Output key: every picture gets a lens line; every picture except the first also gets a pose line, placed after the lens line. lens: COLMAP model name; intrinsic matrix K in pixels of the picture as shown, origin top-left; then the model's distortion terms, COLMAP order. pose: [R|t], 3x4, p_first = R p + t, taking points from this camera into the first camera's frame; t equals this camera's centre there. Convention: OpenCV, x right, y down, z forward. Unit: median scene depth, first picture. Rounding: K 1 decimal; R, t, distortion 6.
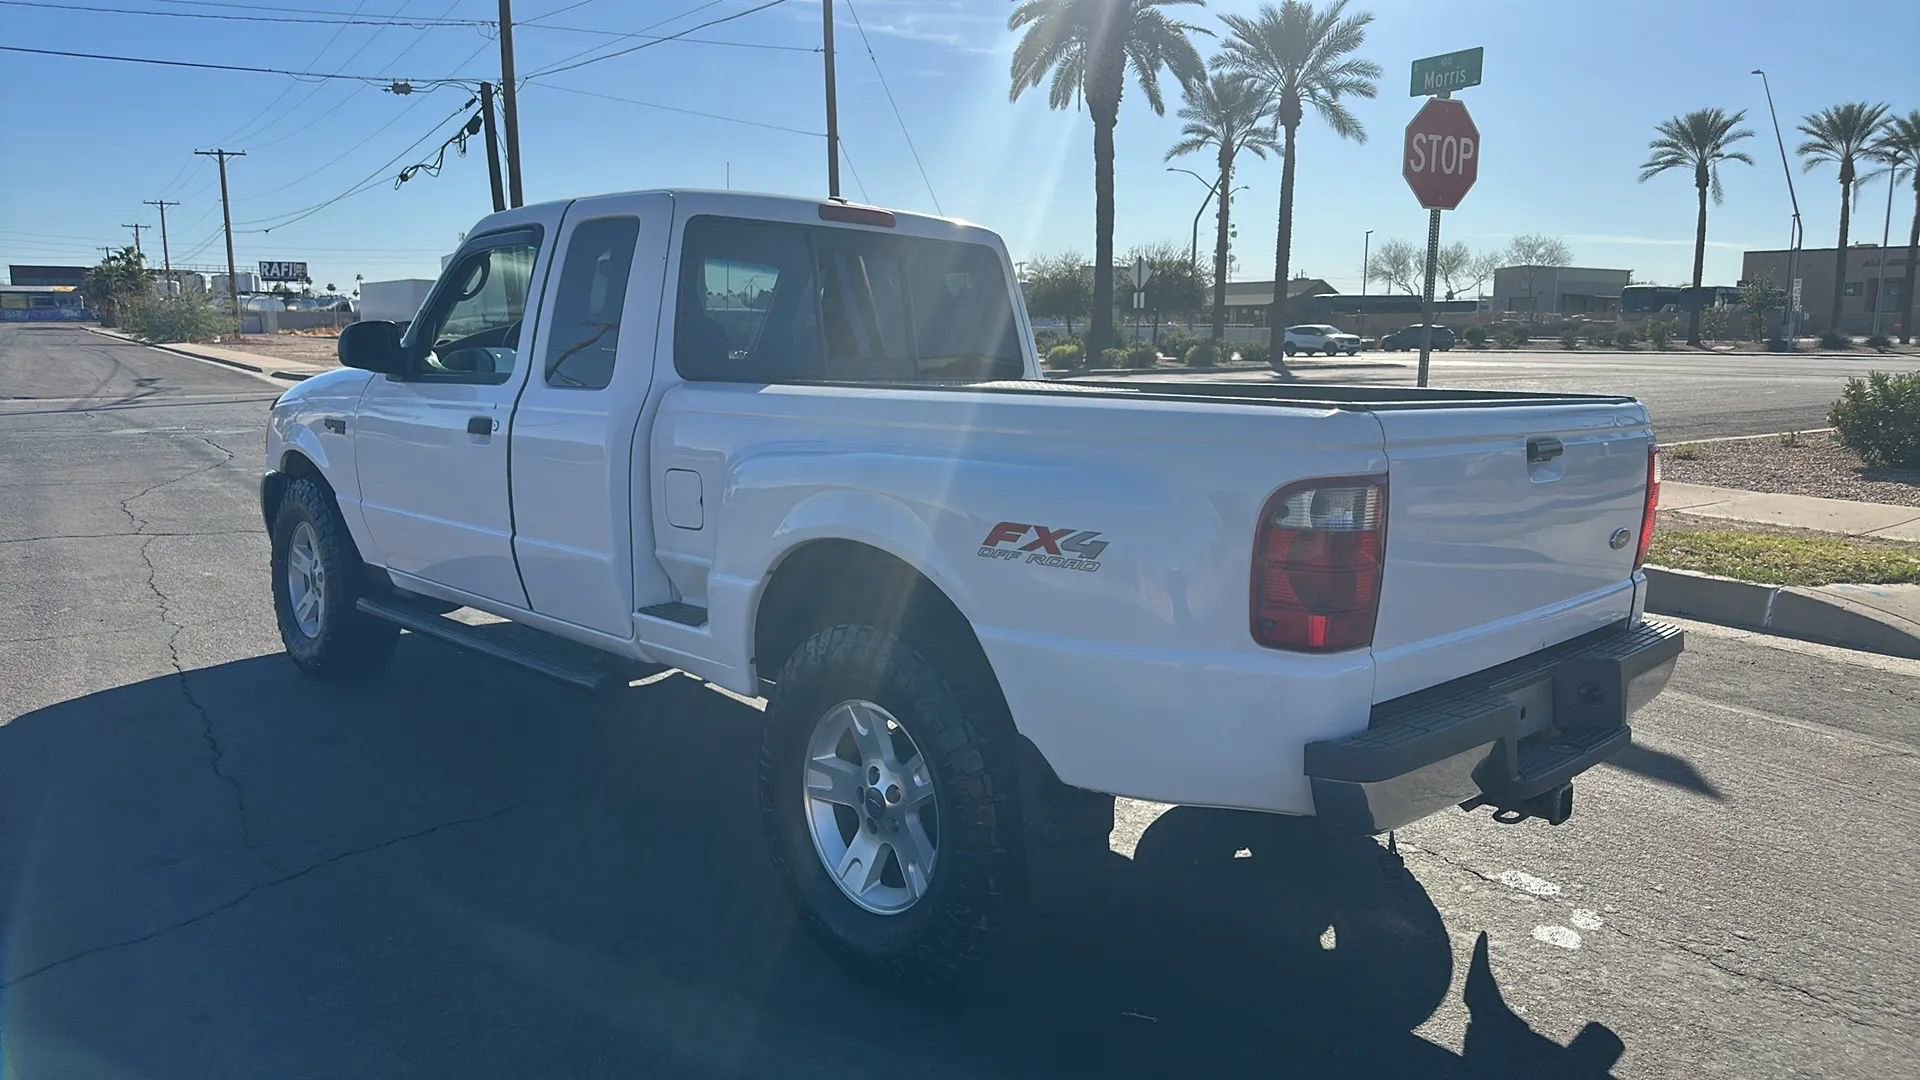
lens RADIAL K [[1285.6, 0, 959.3], [0, 1285.6, 540.6], [0, 0, 1]] dist [0.082138, -0.112144]
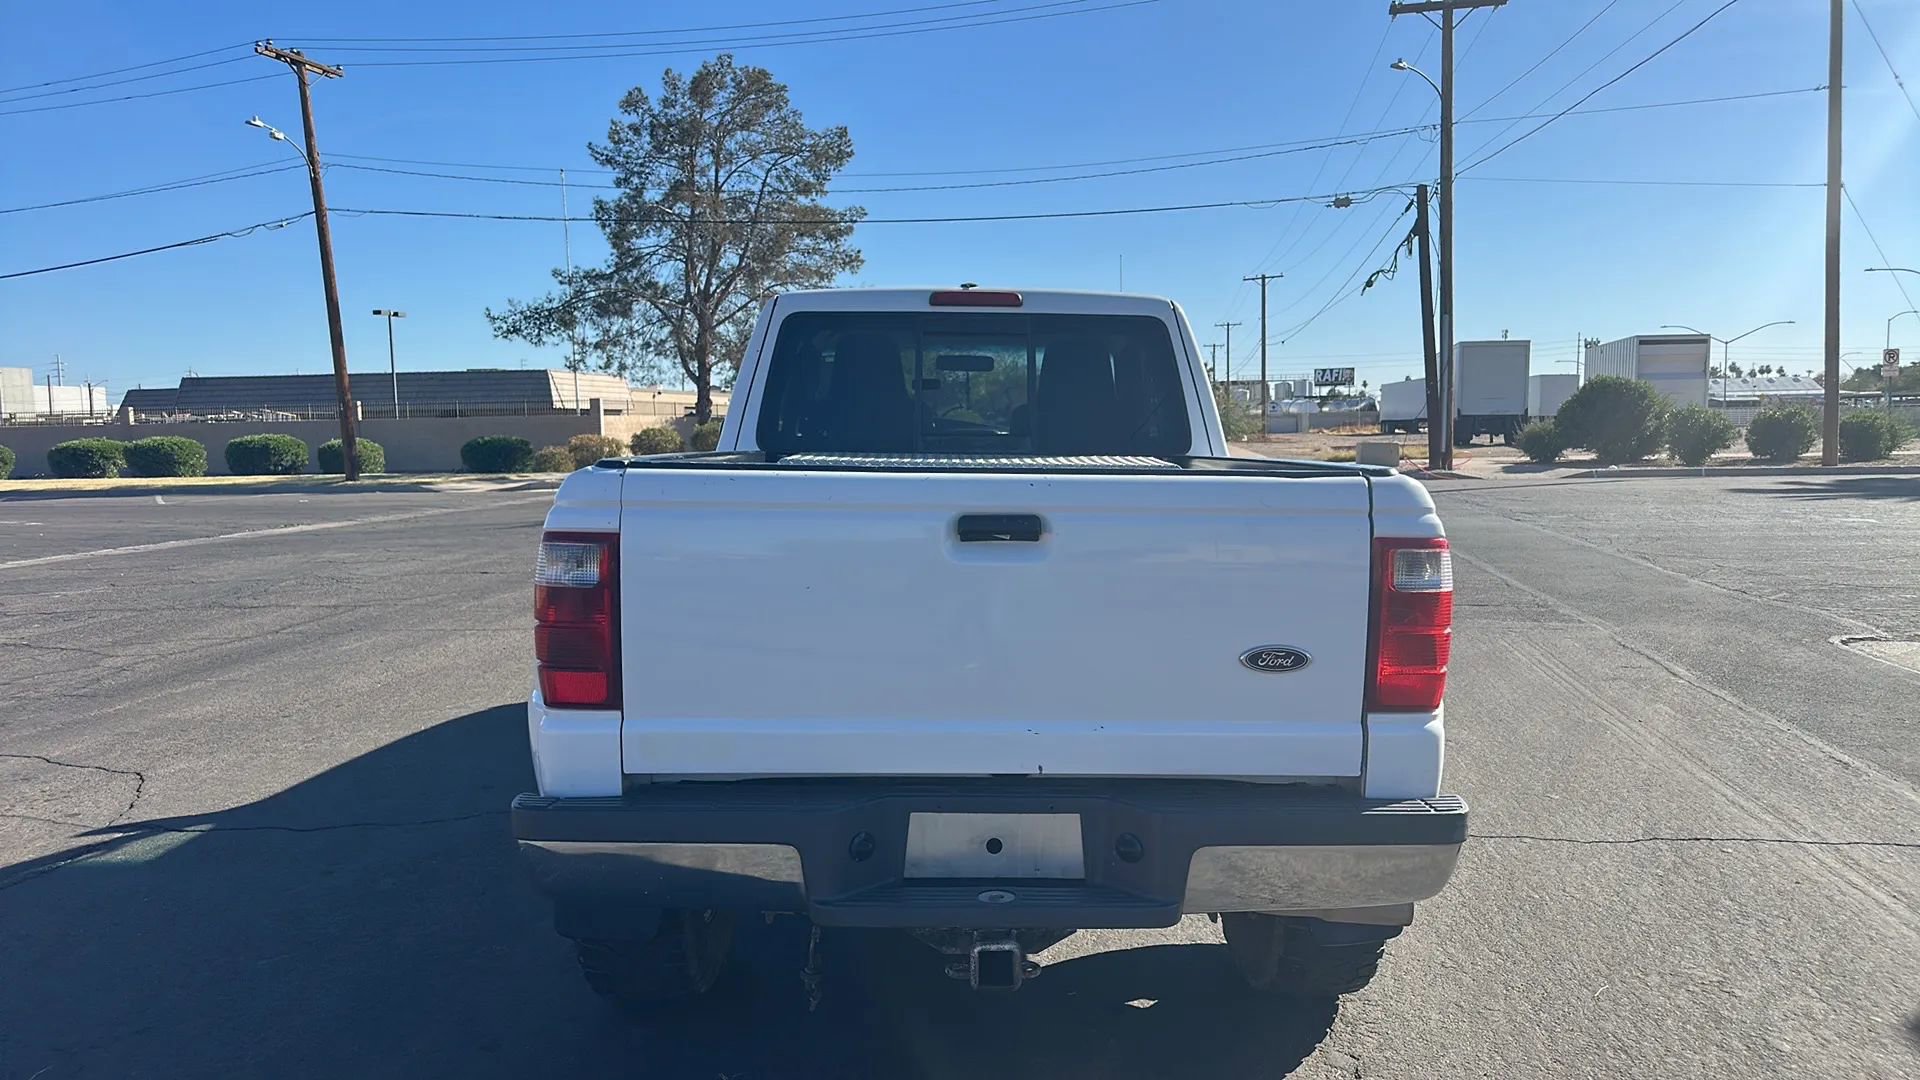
lens RADIAL K [[1279.9, 0, 961.8], [0, 1279.9, 541.0], [0, 0, 1]] dist [0.083840, -0.107912]
pose [[0.737981, 0.039972, -0.673636, 0.333851], [-0.087916, 0.995431, -0.037247, -0.008889], [0.669070, 0.086711, 0.738124, 0.131060]]
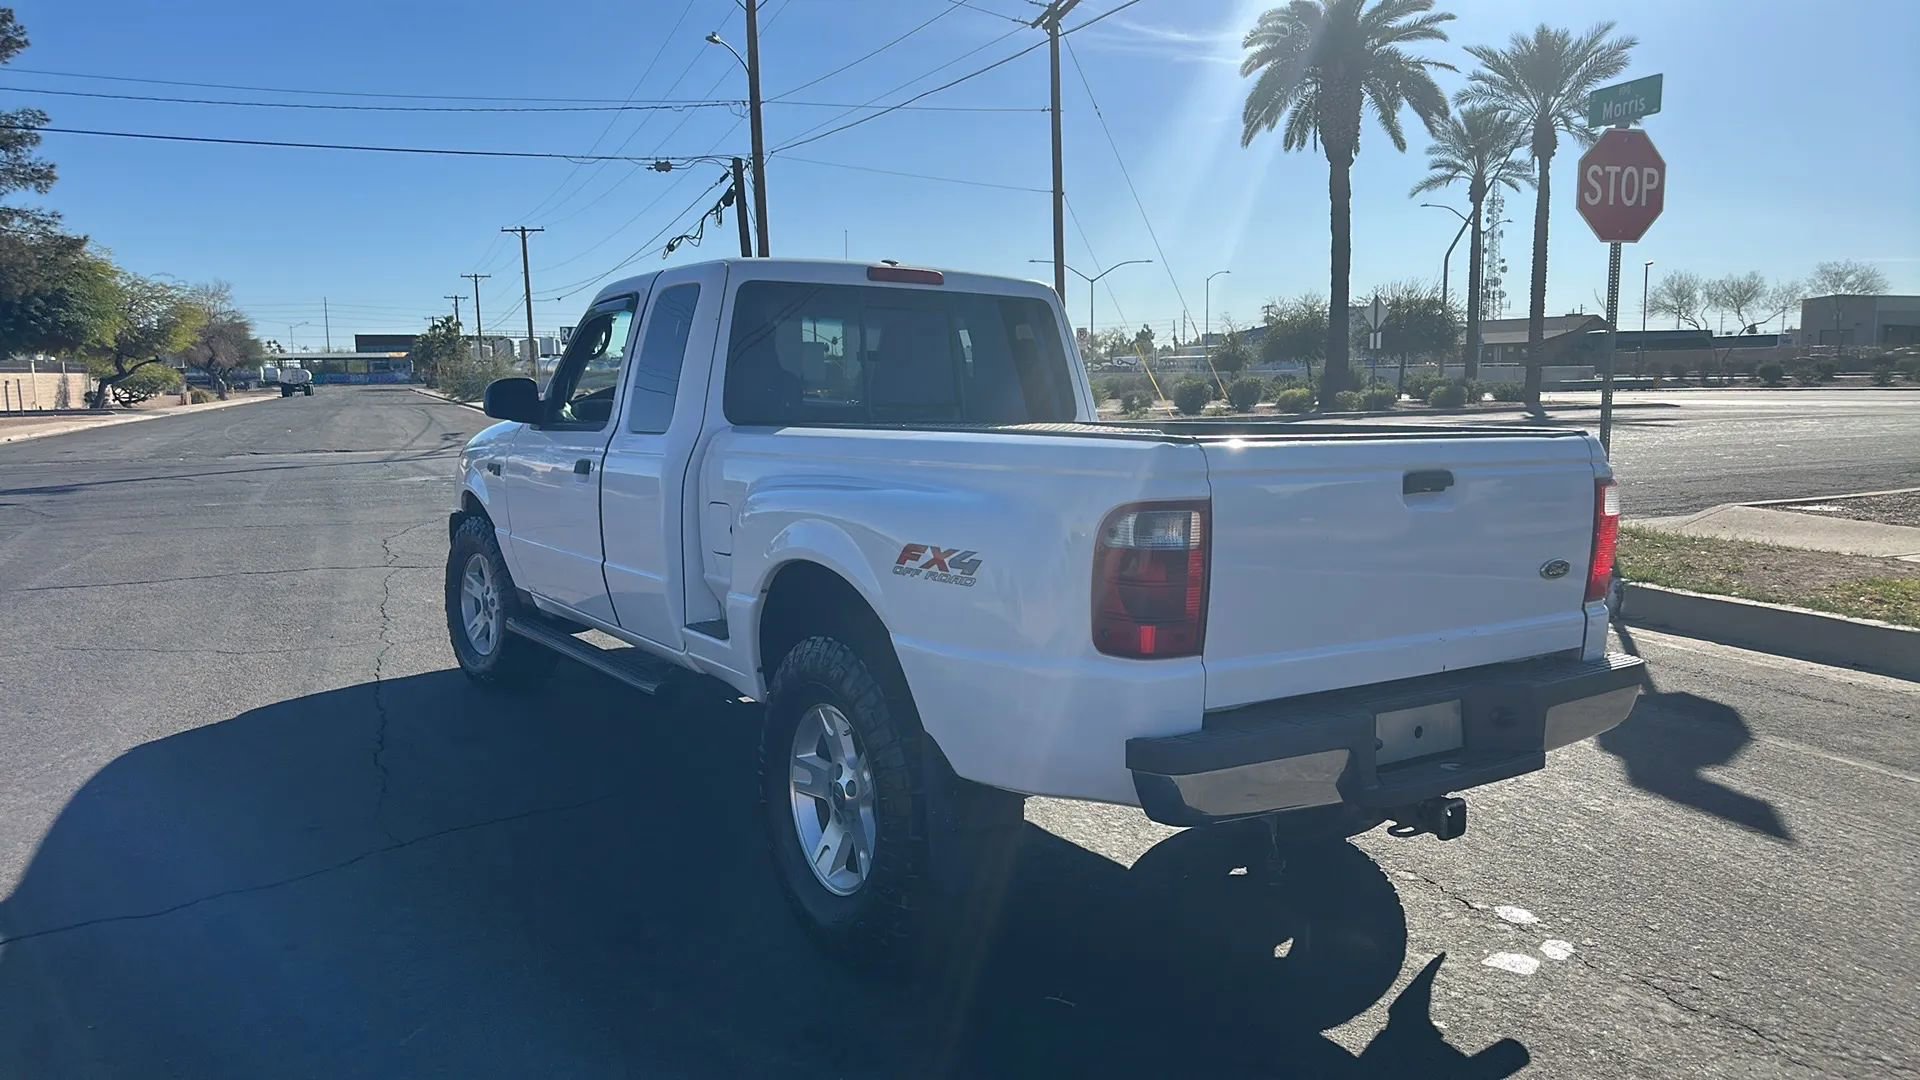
lens RADIAL K [[1279.9, 0, 961.8], [0, 1279.9, 541.0], [0, 0, 1]] dist [0.083840, -0.107912]
pose [[0.982901, 0.005637, -0.184049, 0.091877], [-0.012241, 0.999320, -0.034767, 0.007083], [0.183728, 0.036426, 0.982302, -0.033336]]
